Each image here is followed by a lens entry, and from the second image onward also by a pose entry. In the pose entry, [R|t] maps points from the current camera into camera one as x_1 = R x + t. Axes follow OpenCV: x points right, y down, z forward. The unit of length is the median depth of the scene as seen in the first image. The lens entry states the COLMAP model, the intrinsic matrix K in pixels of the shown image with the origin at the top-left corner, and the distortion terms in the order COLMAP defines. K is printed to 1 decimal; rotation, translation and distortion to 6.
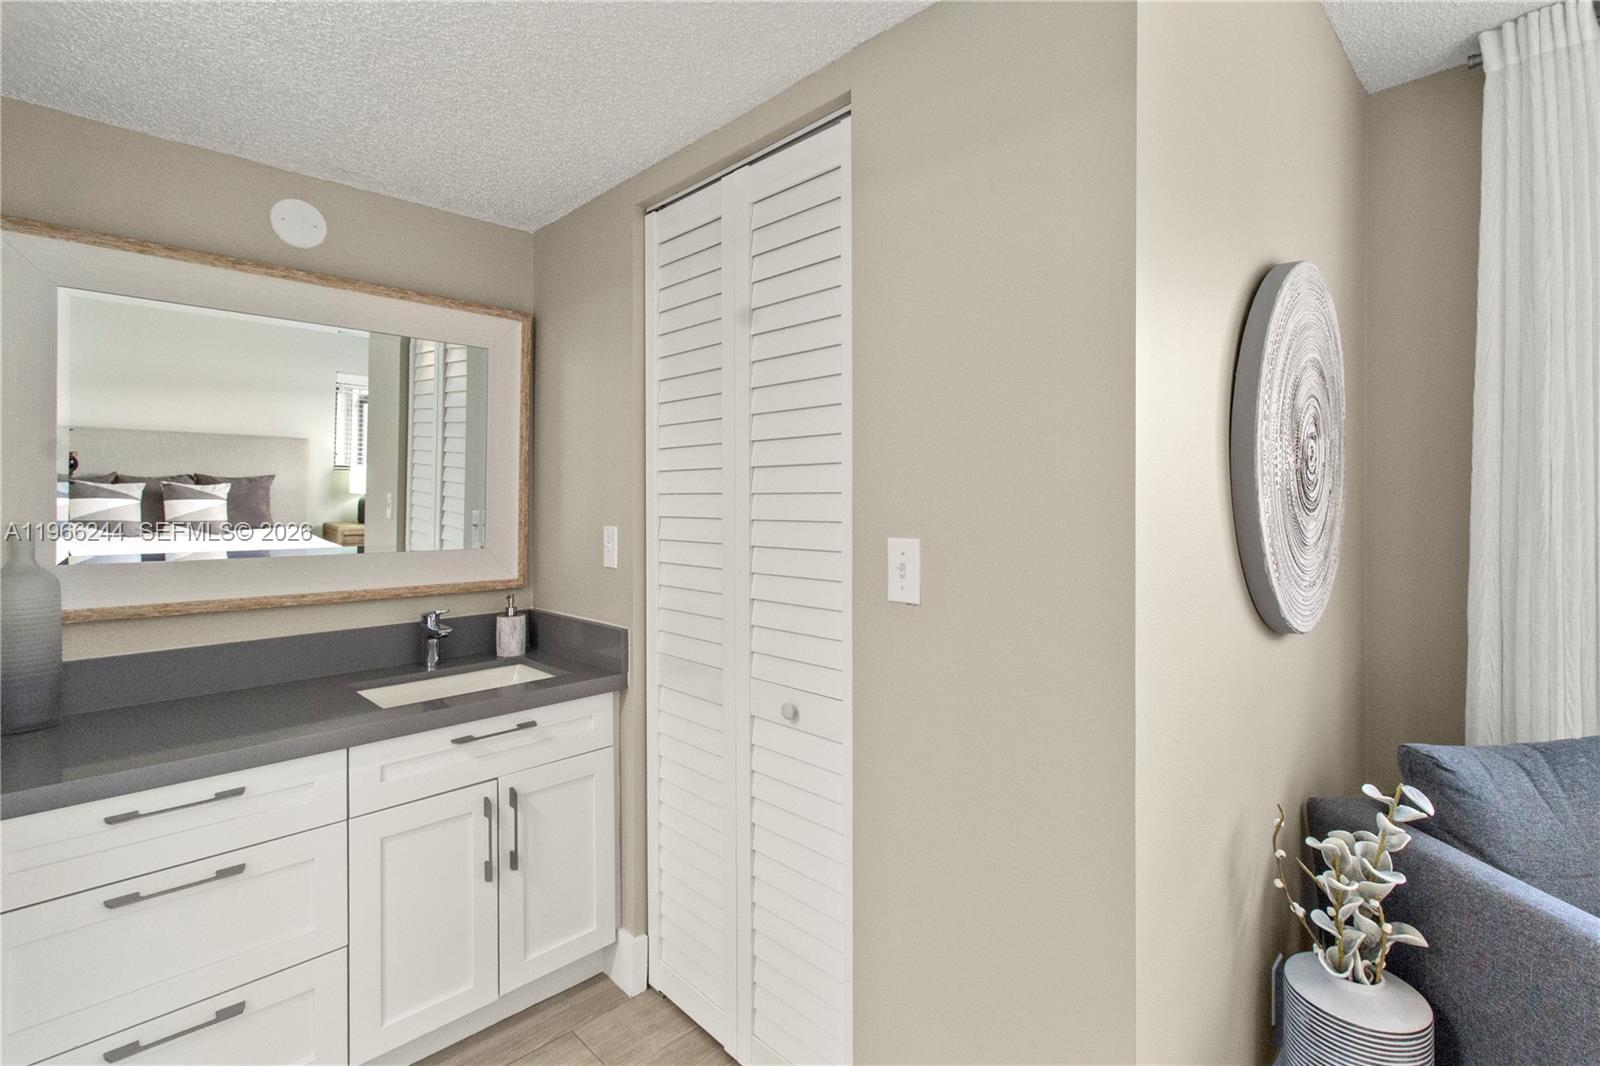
lens RADIAL K [[739.0, 0, 807.8], [0, 739.0, 498.9], [0, 0, 1]] dist [0.010334, -0.000574]
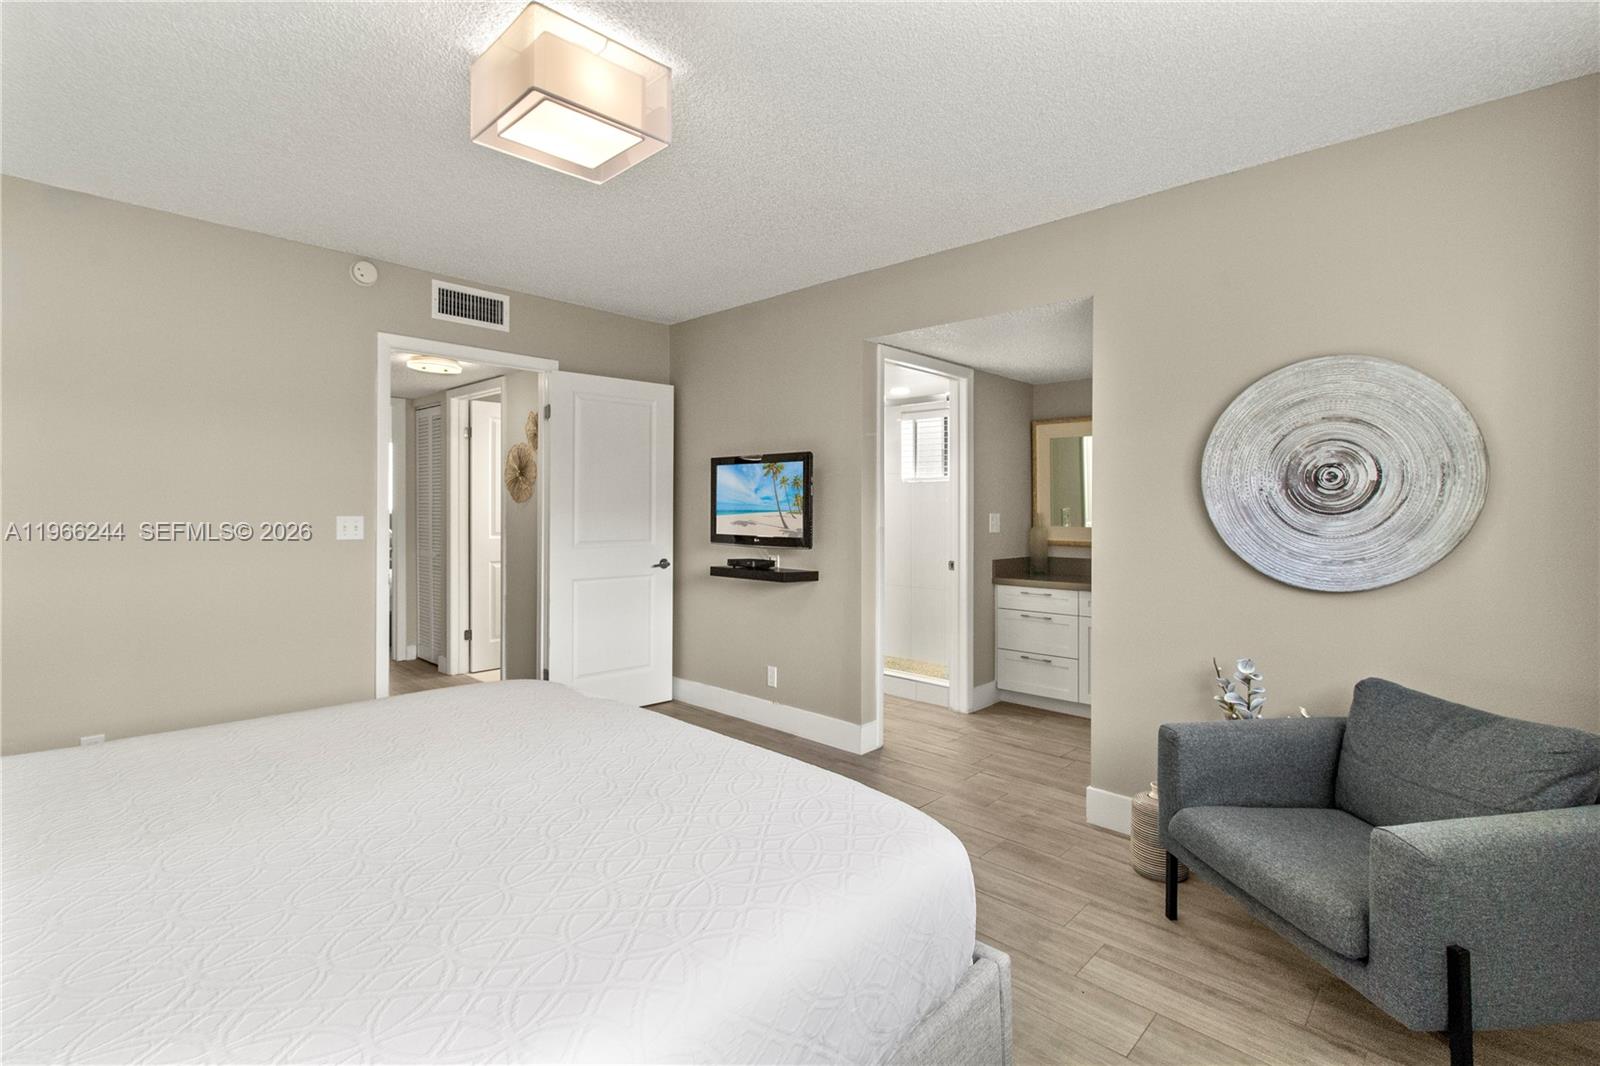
lens RADIAL K [[763.6, 0, 811.4], [0, 763.6, 509.8], [0, 0, 1]] dist [-0.000163, -0.000343]
pose [[0.042832, 0.007676, -0.999053, 1.817488], [0.007262, 0.999942, 0.007994, -0.006947], [0.999056, -0.007598, 0.042774, -0.123126]]
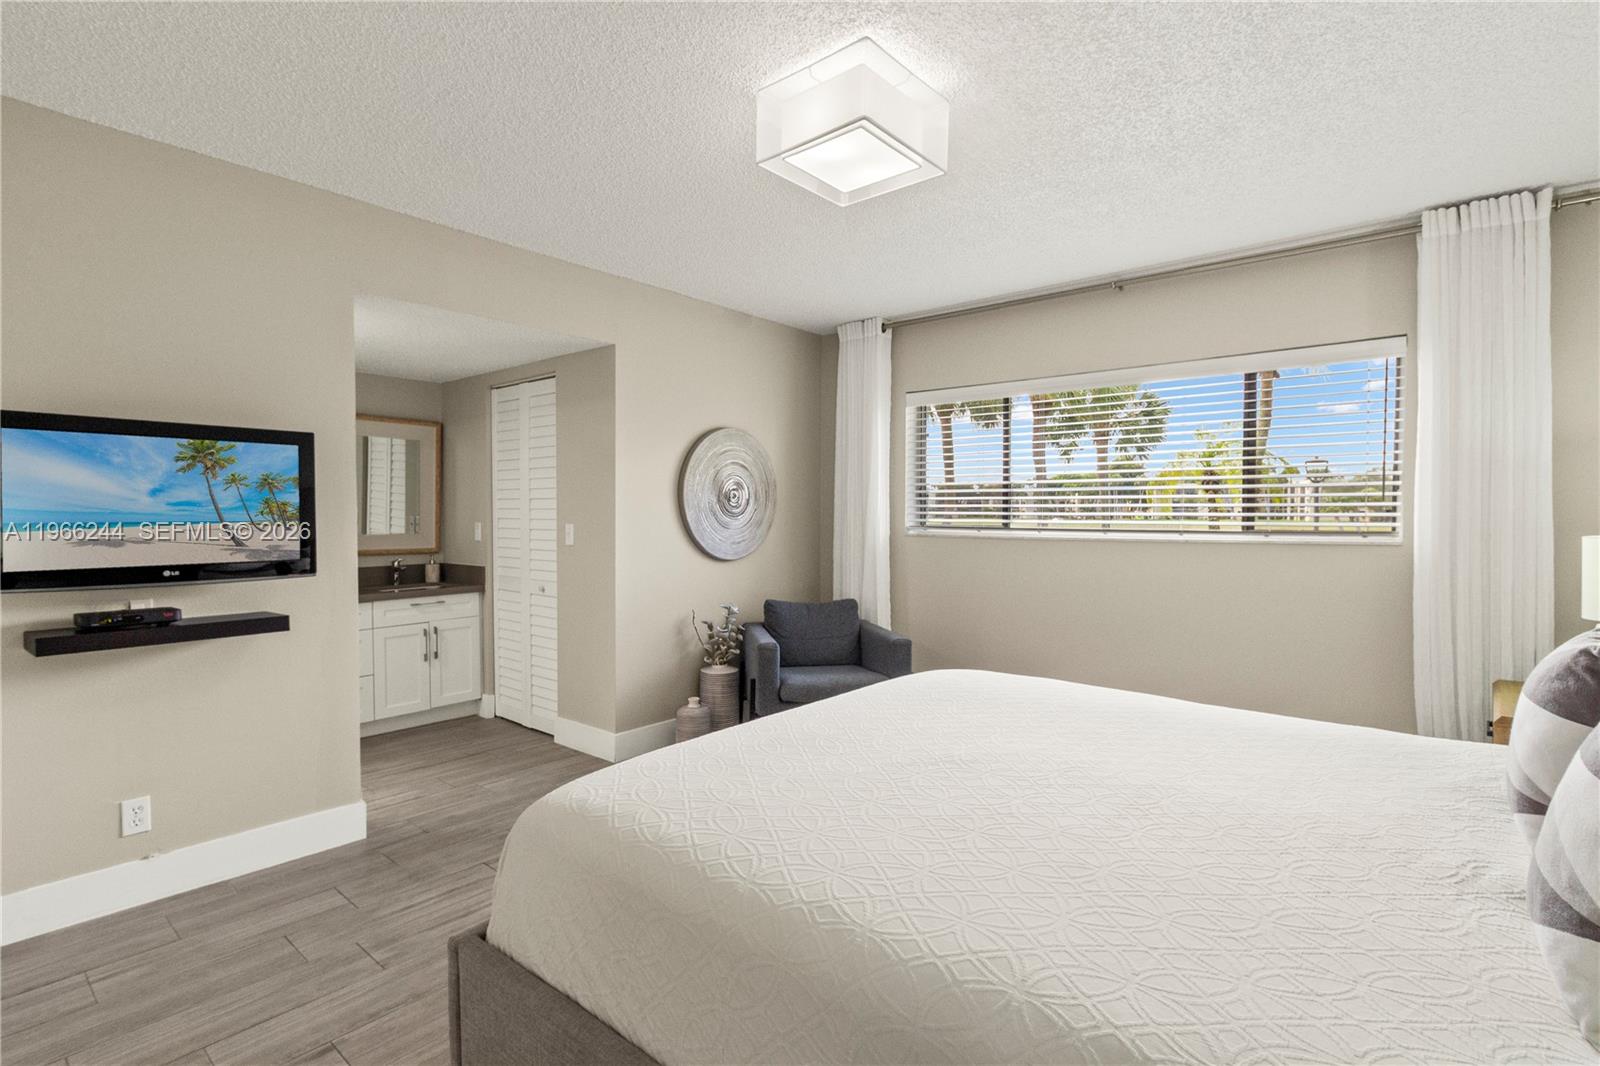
lens RADIAL K [[763.6, 0, 811.4], [0, 763.6, 509.8], [0, 0, 1]] dist [-0.000163, -0.000343]
pose [[0.994854, -0.002304, 0.101291, 0.555411], [0.001321, 0.999951, 0.009768, -0.024961], [-0.101309, -0.009584, 0.994809, -1.550353]]
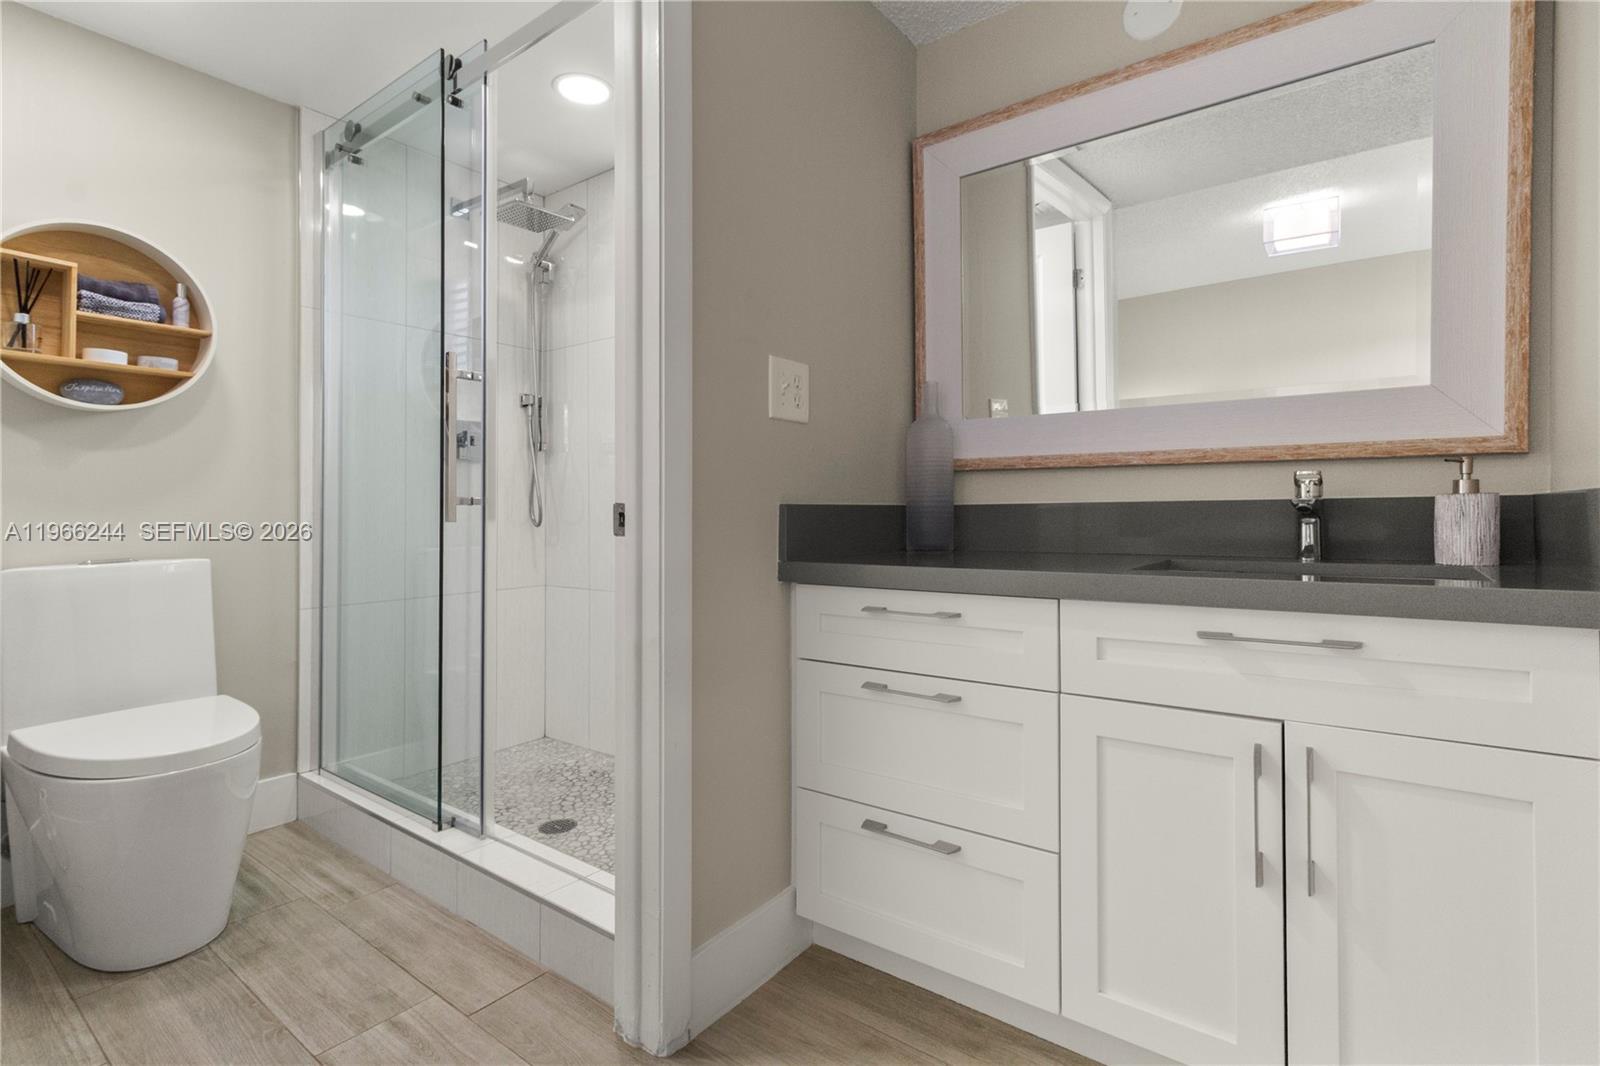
lens RADIAL K [[763.6, 0, 811.4], [0, 763.6, 509.8], [0, 0, 1]] dist [-0.000163, -0.000343]
pose [[0.140123, -0.001915, -0.990132, 0.107694], [0.008536, 0.999963, -0.000726, 0.189373], [0.990097, -0.008350, 0.140134, 0.503735]]
